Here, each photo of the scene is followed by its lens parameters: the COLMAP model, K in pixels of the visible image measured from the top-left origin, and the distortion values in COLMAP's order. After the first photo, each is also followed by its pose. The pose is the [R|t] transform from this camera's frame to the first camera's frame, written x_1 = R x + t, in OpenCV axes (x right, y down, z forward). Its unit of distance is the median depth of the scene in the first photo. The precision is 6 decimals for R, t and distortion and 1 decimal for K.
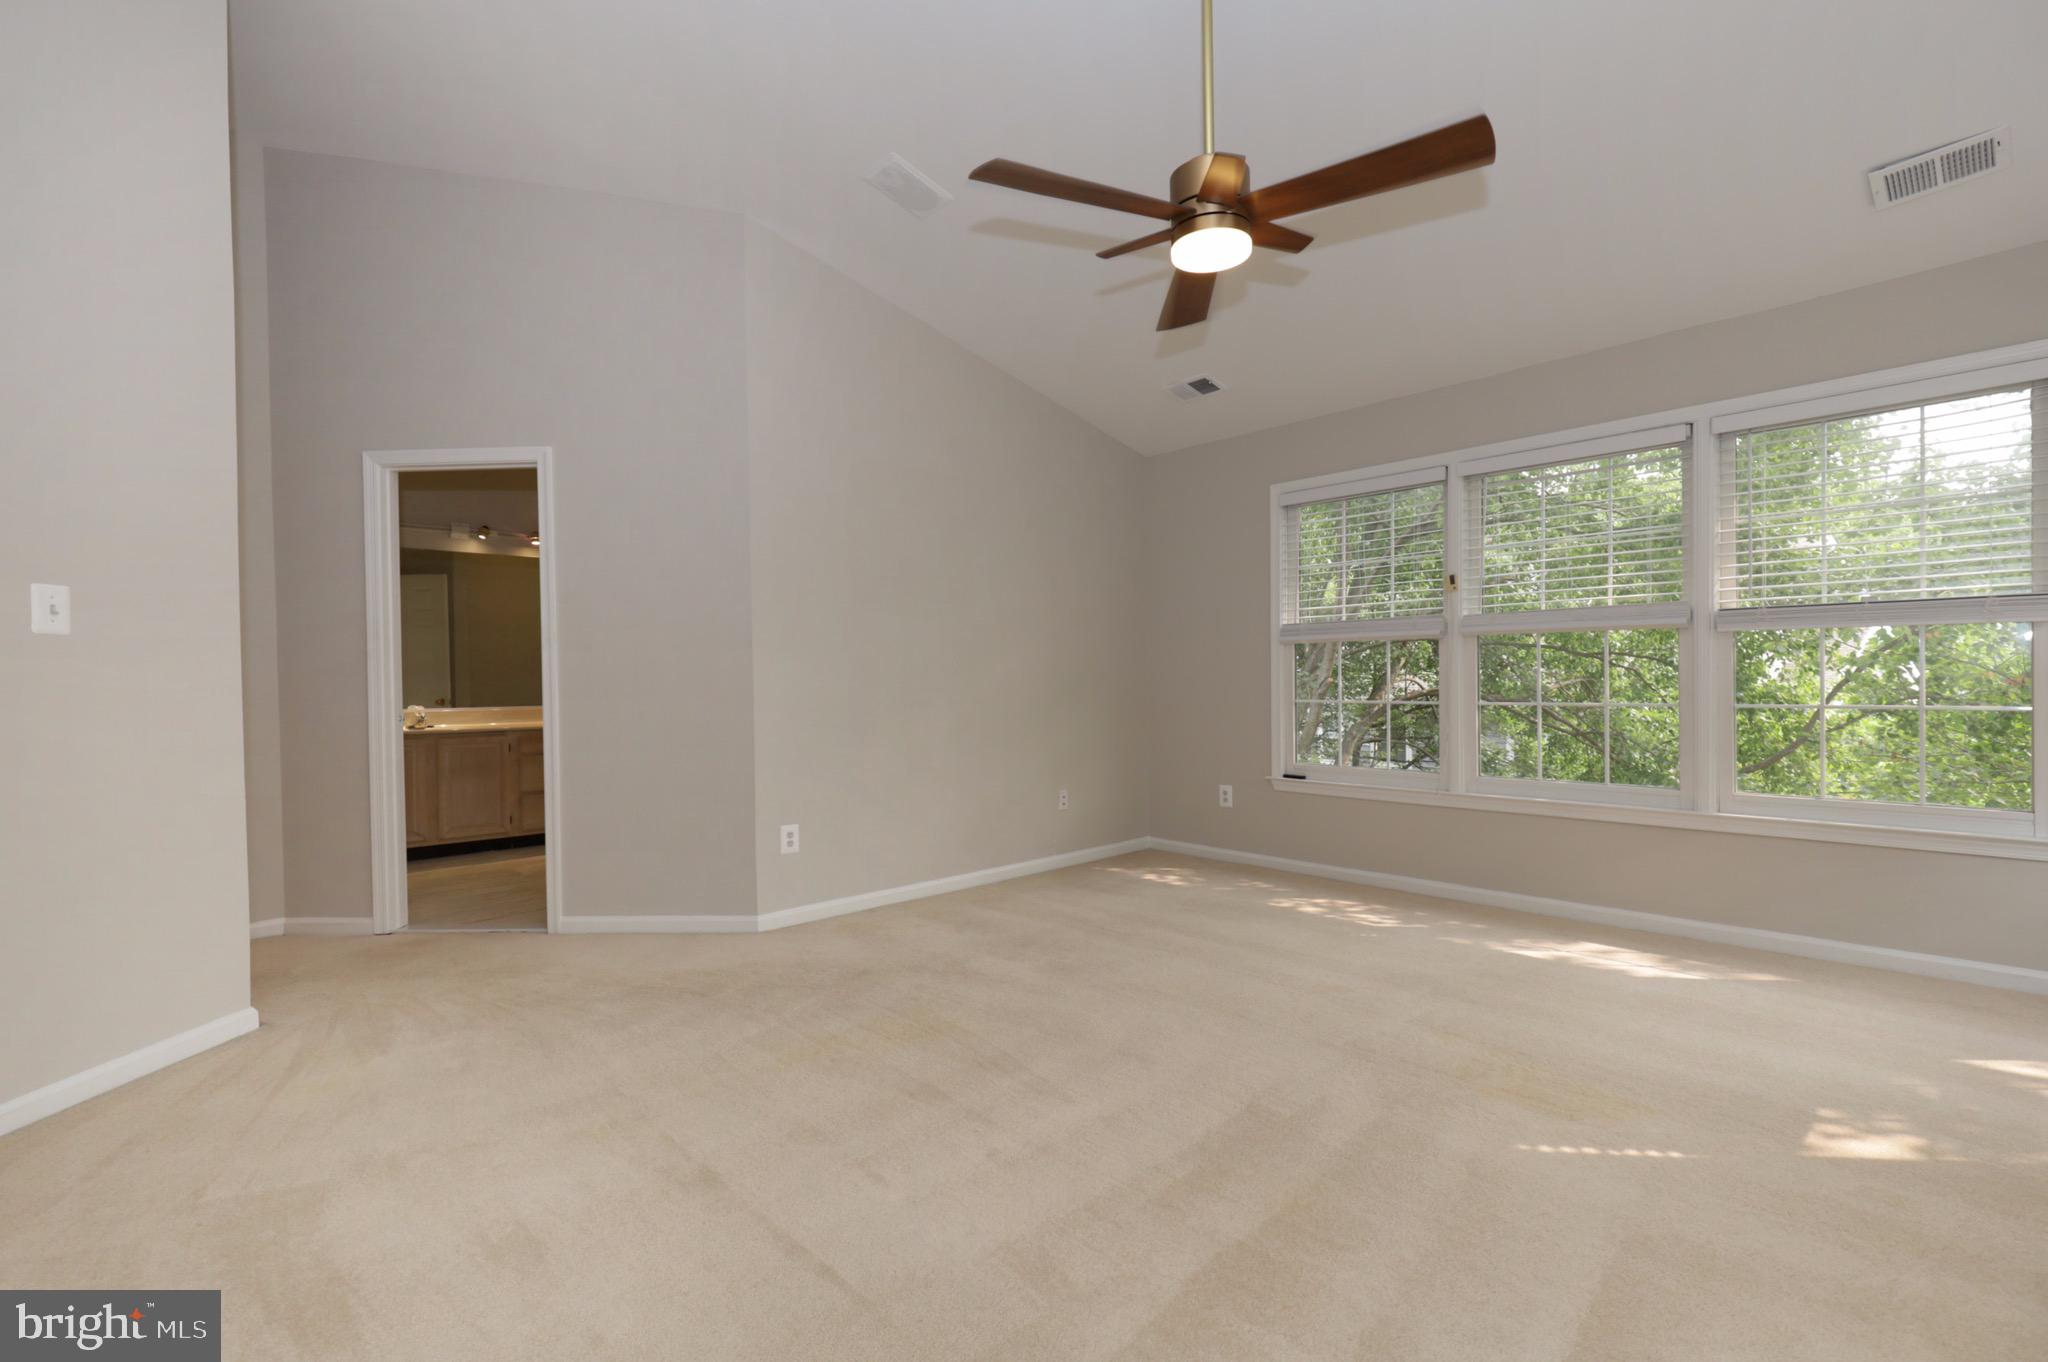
lens RADIAL K [[915.4, 0, 1028.9], [0, 915.4, 695.7], [0, 0, 1]] dist [-0.000538, -0.000059]
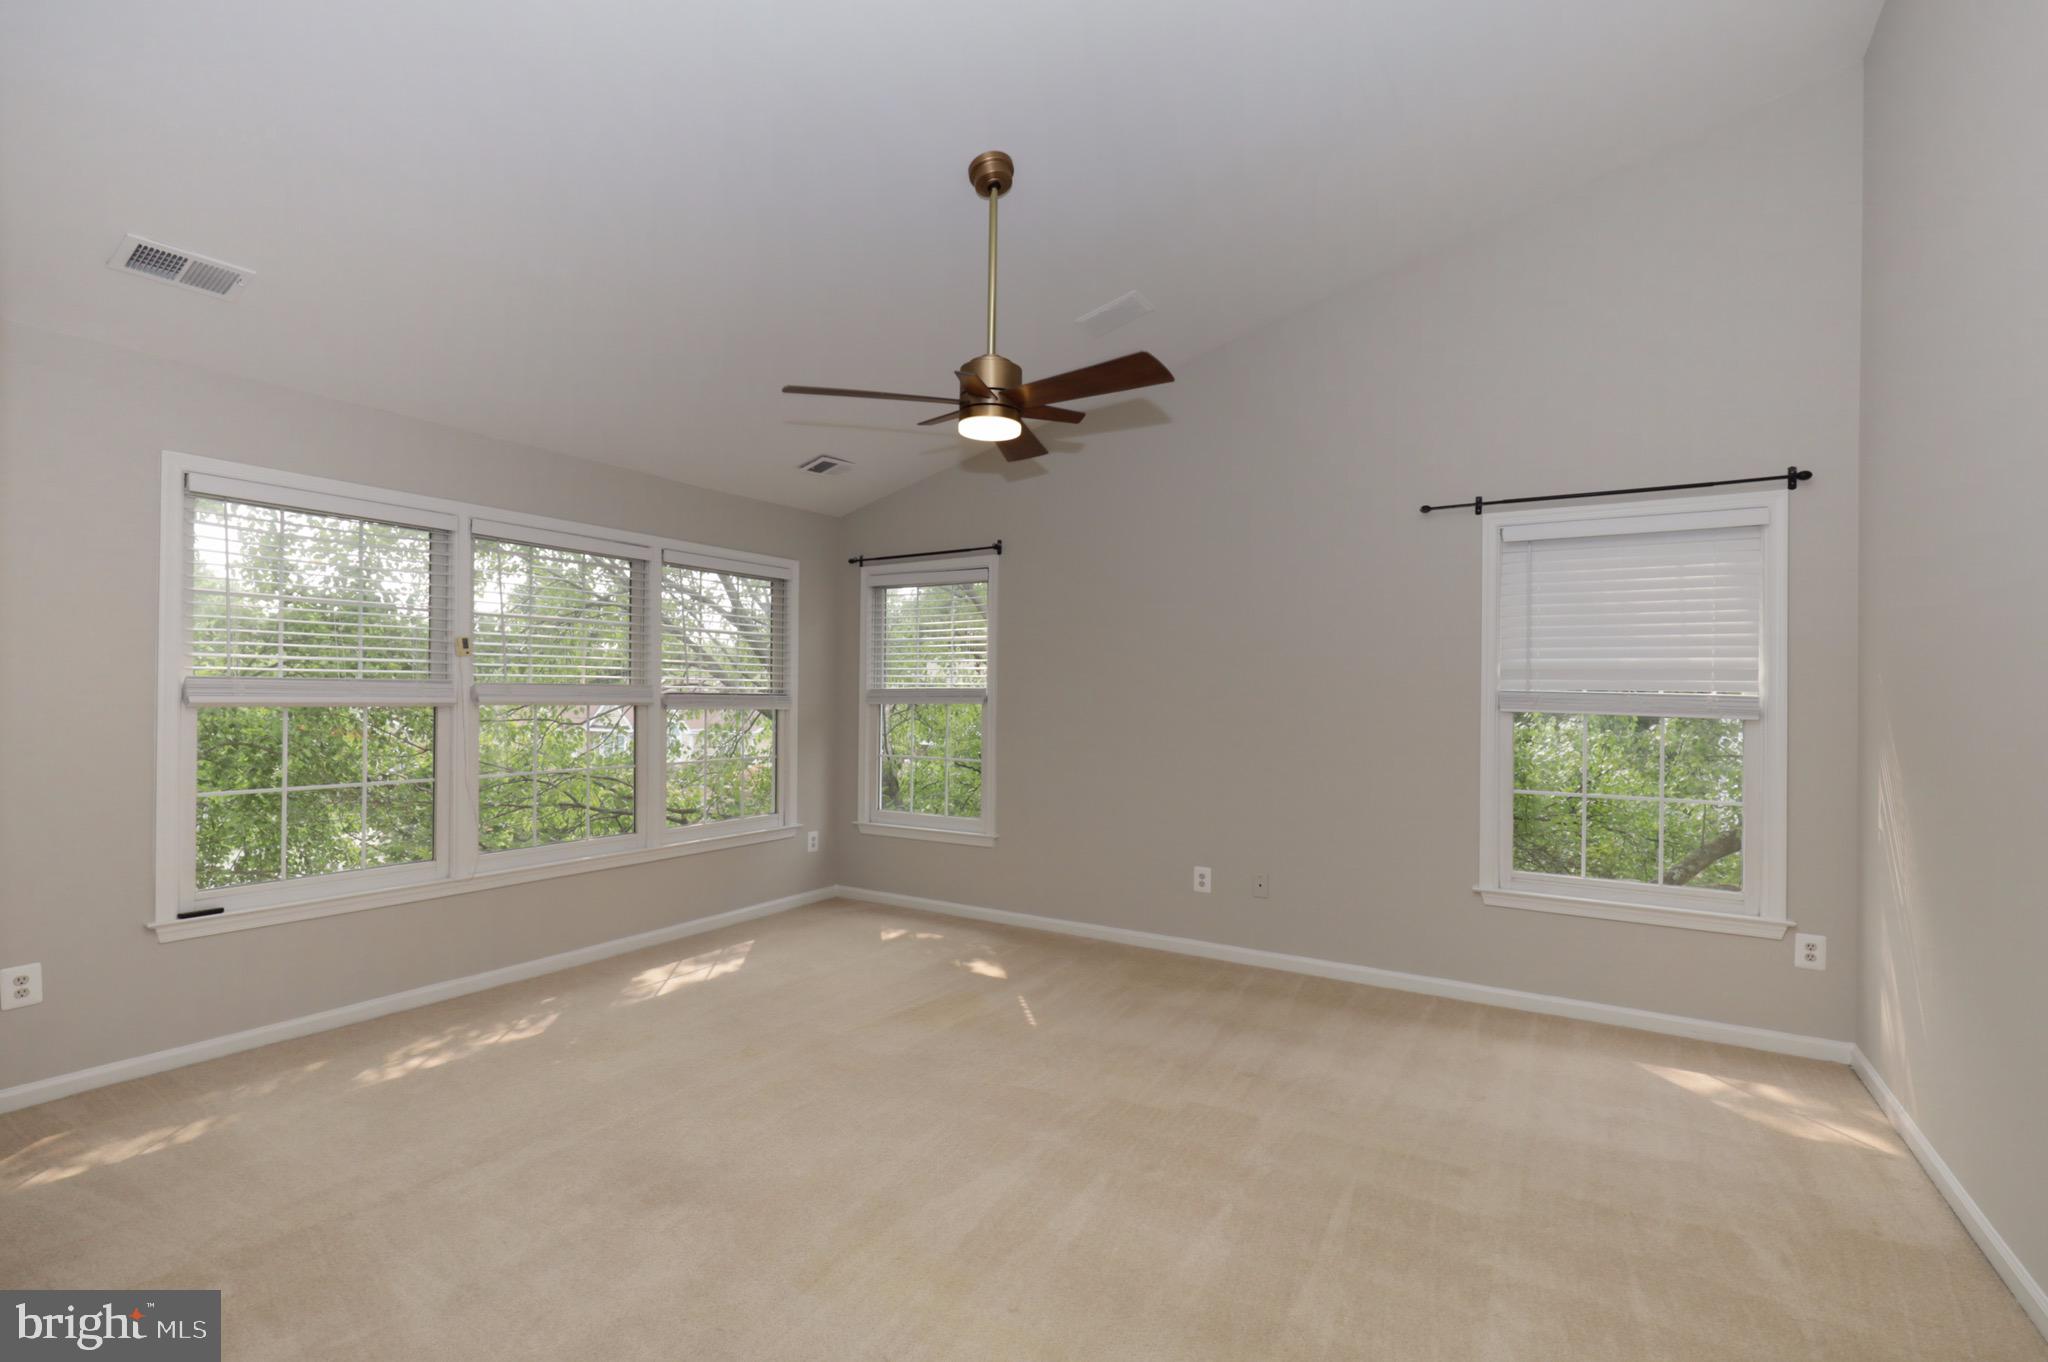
lens RADIAL K [[915.4, 0, 1028.9], [0, 915.4, 695.7], [0, 0, 1]] dist [-0.000538, -0.000059]
pose [[-0.277709, 0.012203, 0.960588, -0.711459], [0.006489, 0.999920, -0.010827, -0.077526], [-0.960643, 0.003227, -0.277766, 0.904834]]
